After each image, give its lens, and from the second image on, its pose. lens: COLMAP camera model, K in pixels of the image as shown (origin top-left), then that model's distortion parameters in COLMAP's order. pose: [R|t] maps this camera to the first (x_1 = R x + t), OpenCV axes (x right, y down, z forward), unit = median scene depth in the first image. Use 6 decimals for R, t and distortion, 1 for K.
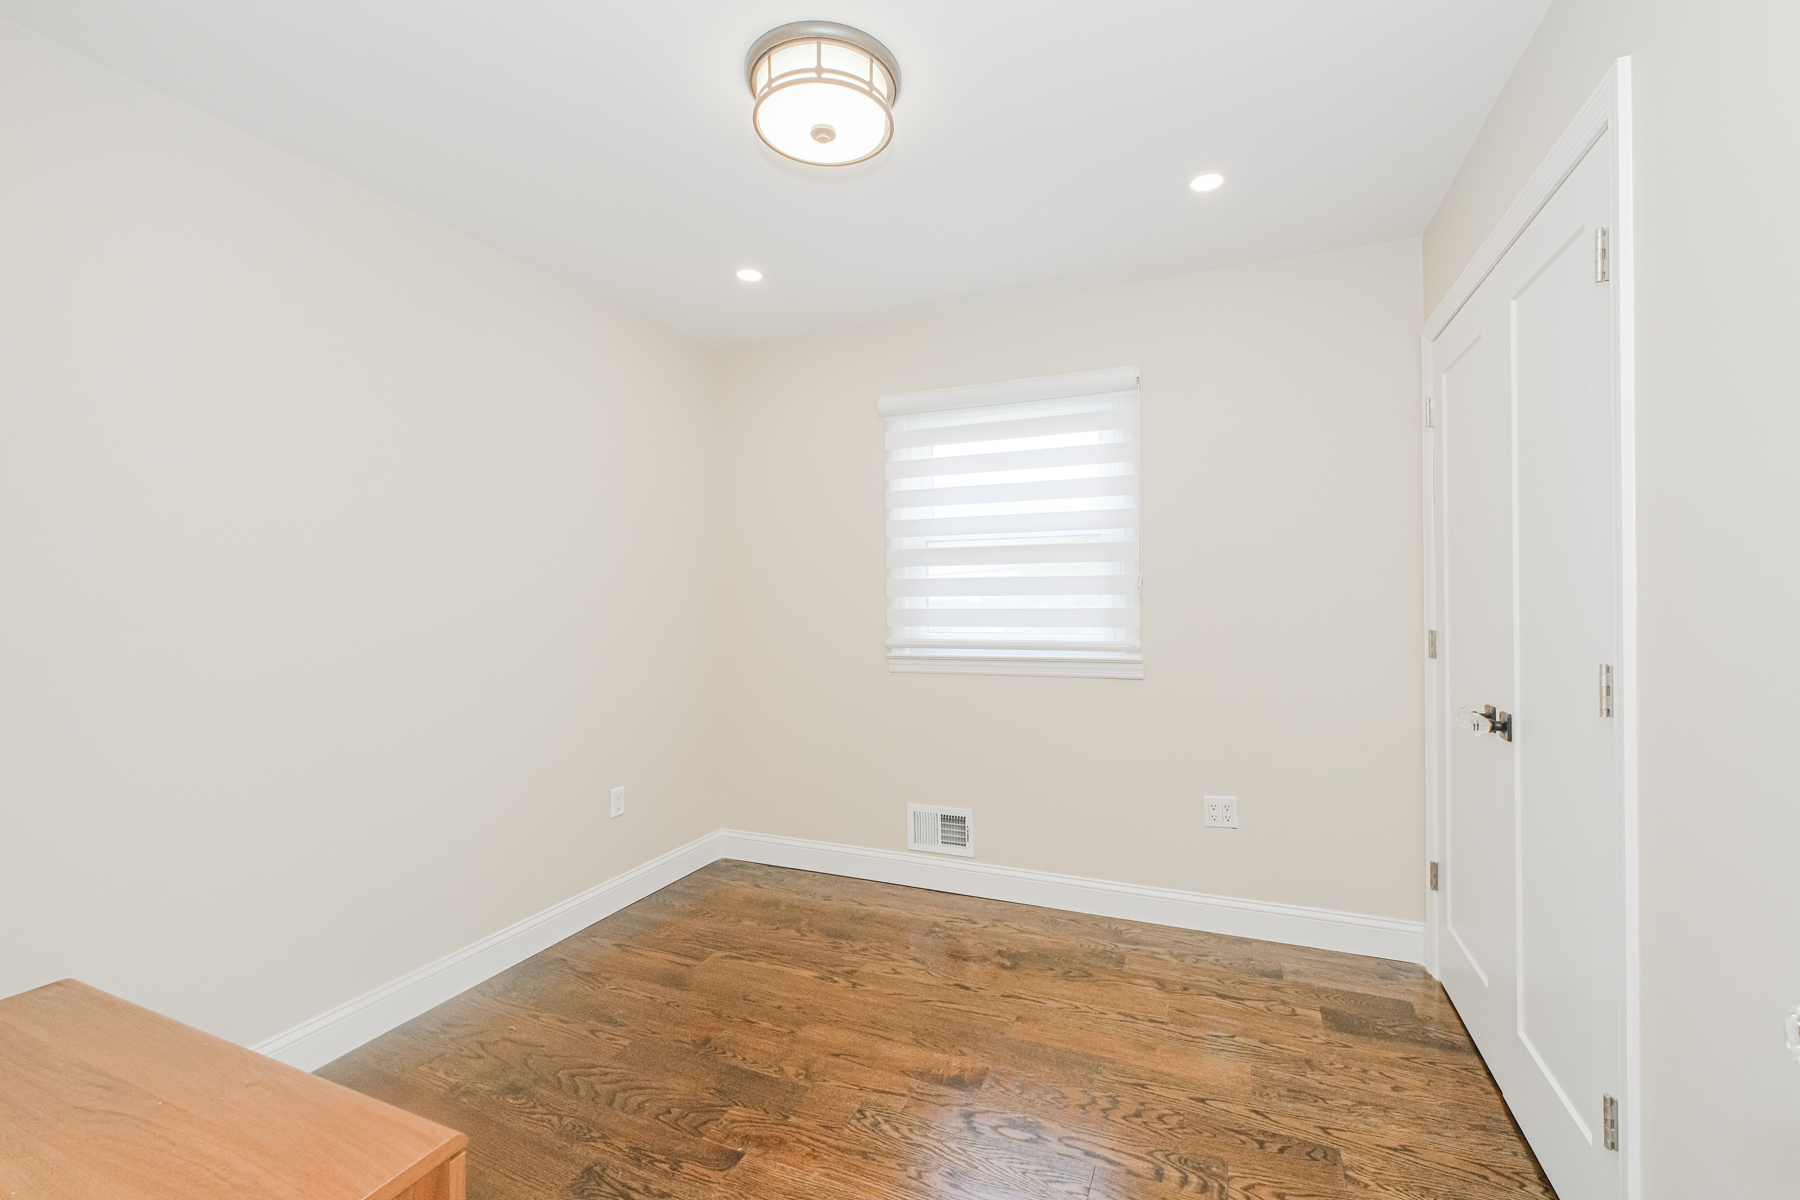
lens RADIAL K [[752.9, 0, 901.6], [0, 752.9, 593.9], [0, 0, 1]] dist [0.001389, -0.000875]
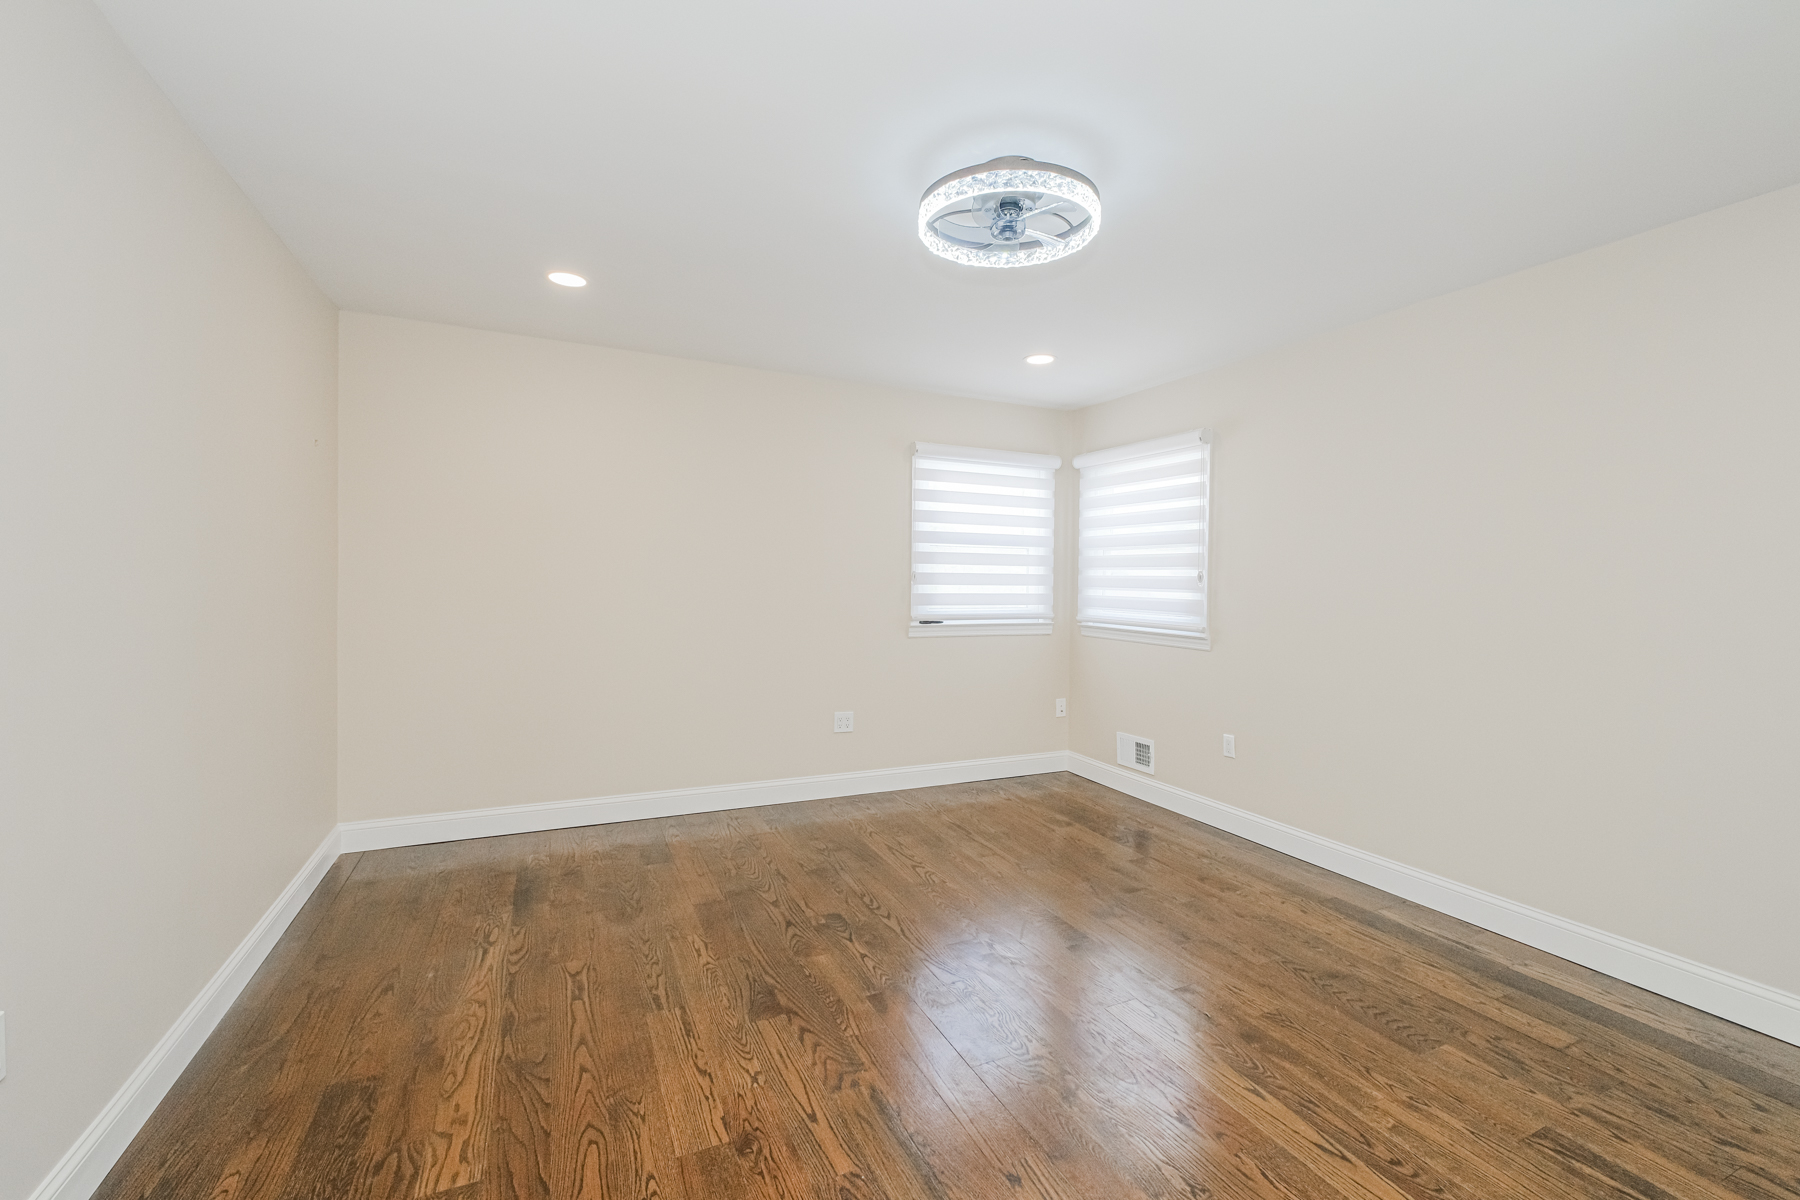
lens RADIAL K [[752.9, 0, 899.7], [0, 752.9, 596.9], [0, 0, 1]] dist [0.001389, -0.000875]
pose [[0.734357, 0.032224, -0.677998, 0.852438], [-0.014654, 0.999392, 0.031627, -0.024433], [0.678606, -0.013290, 0.734383, -0.433236]]
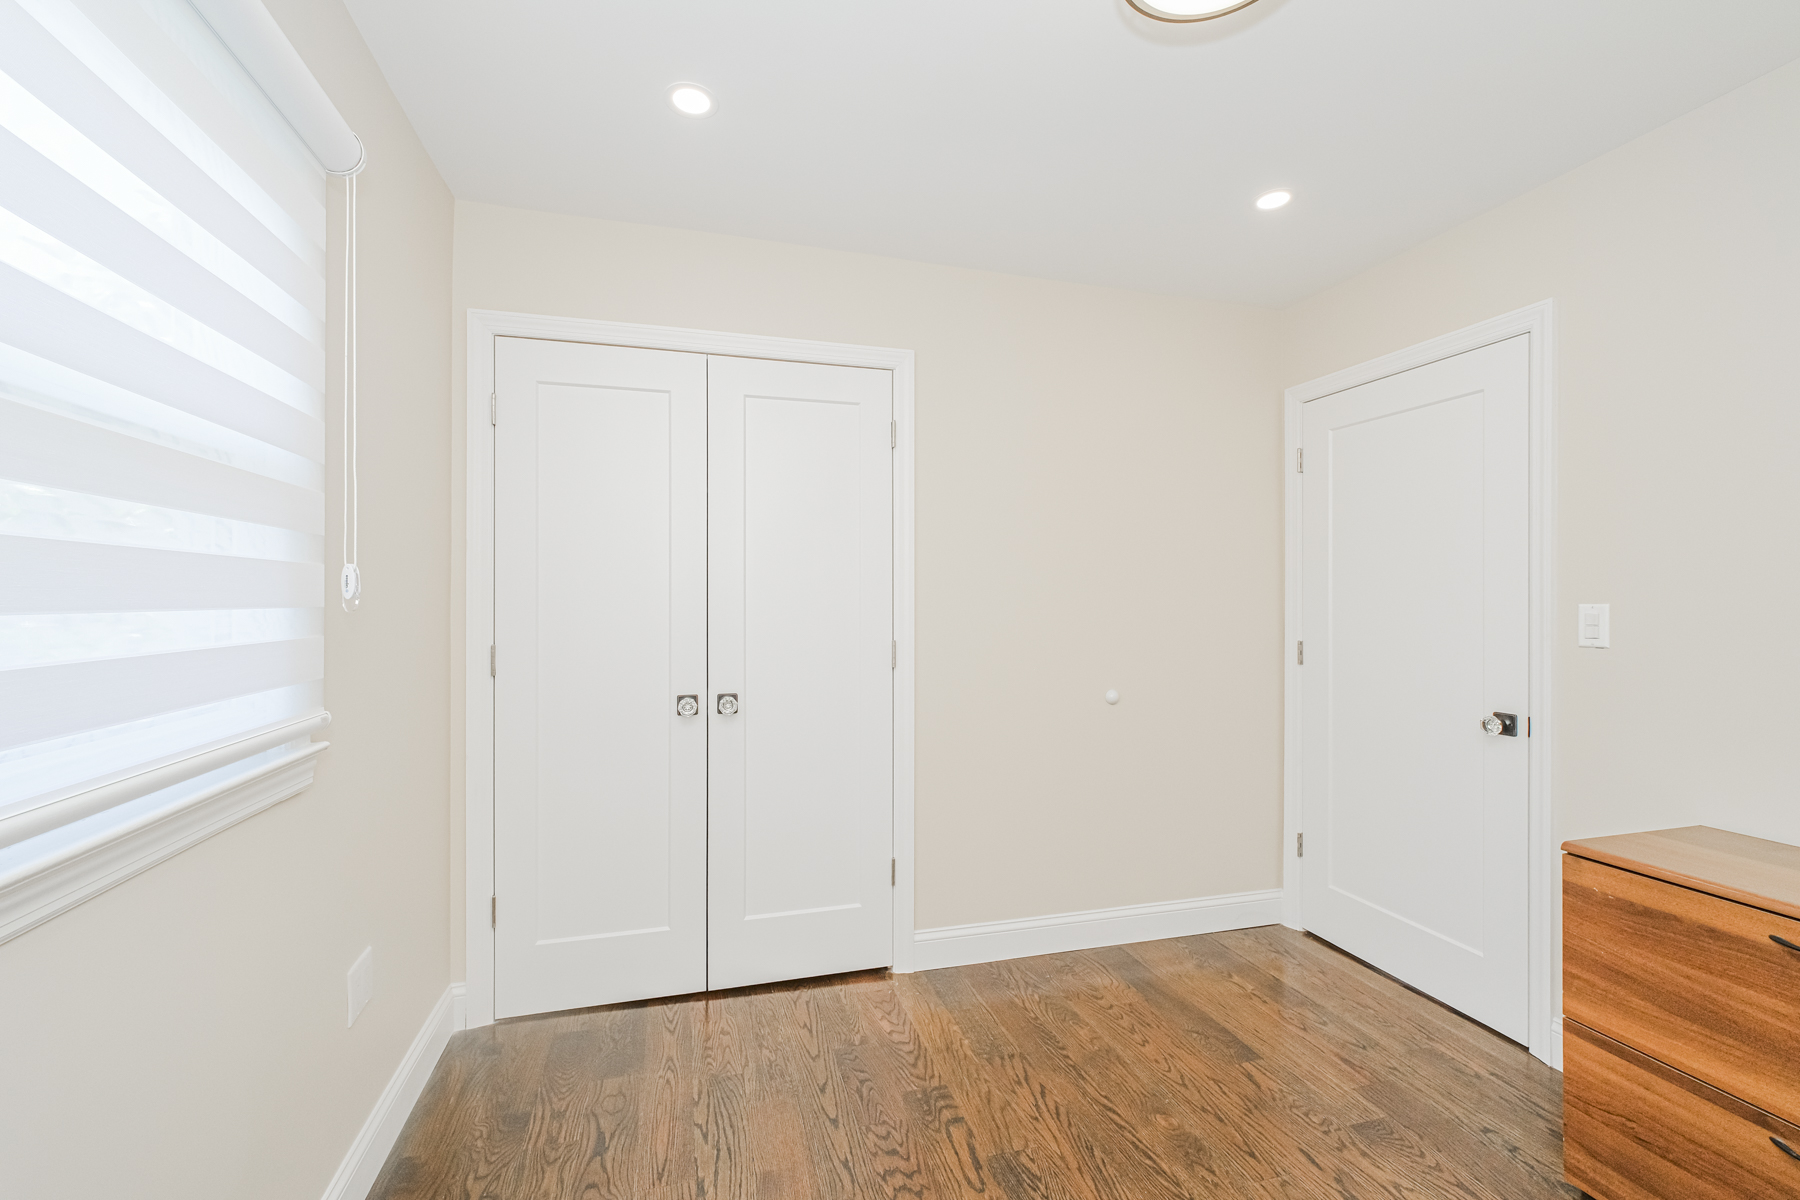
lens RADIAL K [[752.9, 0, 887.7], [0, 752.9, 603.0], [0, 0, 1]] dist [0.001389, -0.000875]
pose [[-0.629094, 0.003628, 0.777321, -0.272230], [-0.000789, 0.999986, -0.005306, -0.003027], [-0.777329, -0.003951, -0.629082, 1.017978]]
